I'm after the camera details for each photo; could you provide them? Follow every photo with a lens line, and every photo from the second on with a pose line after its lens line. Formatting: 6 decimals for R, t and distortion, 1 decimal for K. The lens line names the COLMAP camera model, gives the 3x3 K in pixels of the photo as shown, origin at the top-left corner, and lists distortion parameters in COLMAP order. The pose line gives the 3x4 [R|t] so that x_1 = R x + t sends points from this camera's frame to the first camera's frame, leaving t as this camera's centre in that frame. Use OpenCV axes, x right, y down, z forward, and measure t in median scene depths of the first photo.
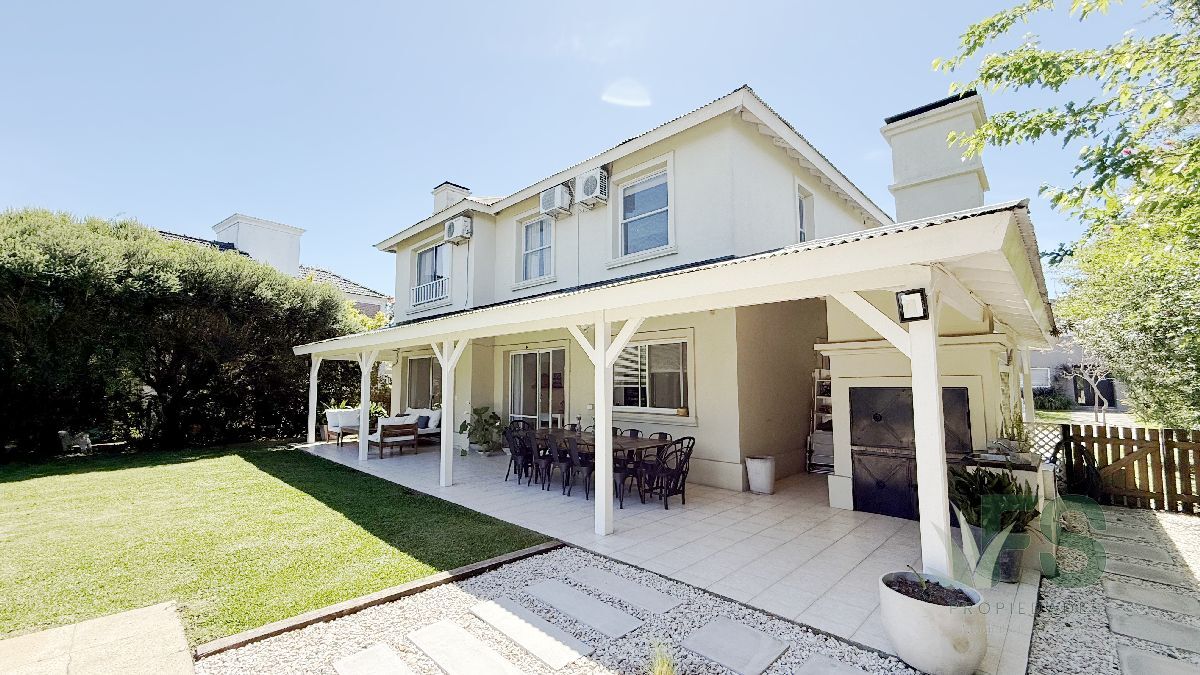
lens RADIAL K [[479.8, 0, 596.6], [0, 479.8, 339.2], [0, 0, 1]] dist [0.000987, 0.000077]
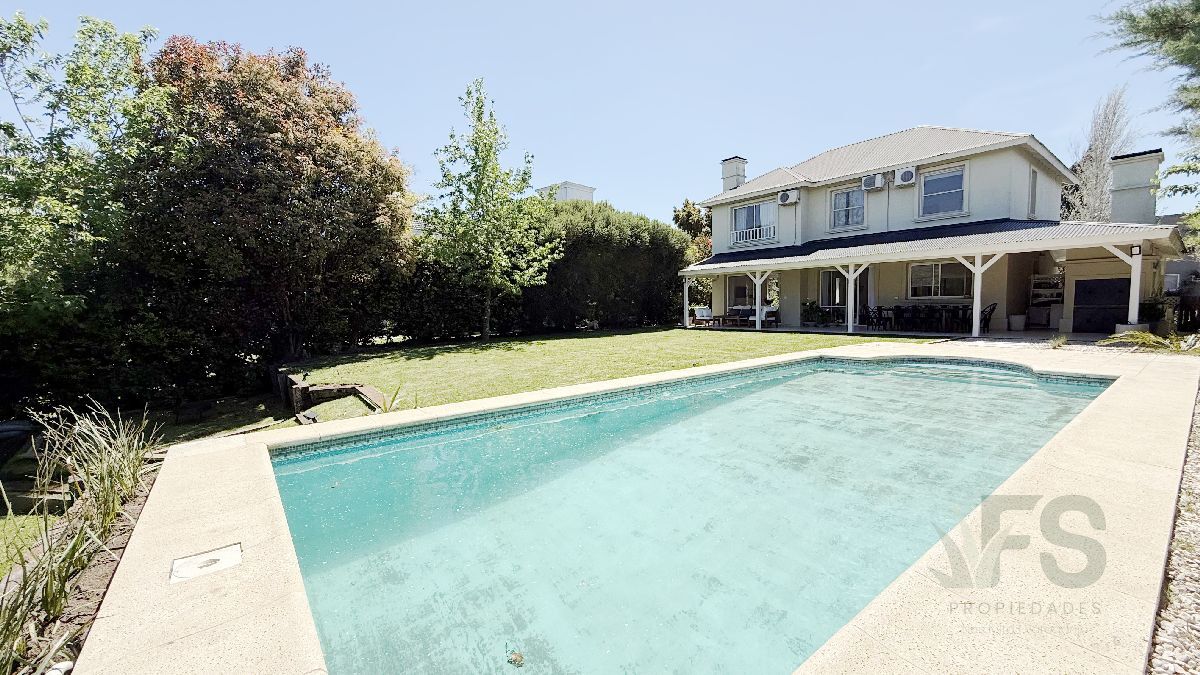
lens RADIAL K [[481.4, 0, 594.8], [0, 481.4, 340.3], [0, 0, 1]] dist [-0.008000, 0.003837]
pose [[0.991787, -0.006537, -0.127730, -0.955195], [0.027423, 0.986334, 0.162457, -0.033093], [0.124922, -0.164626, 0.978413, -1.028807]]
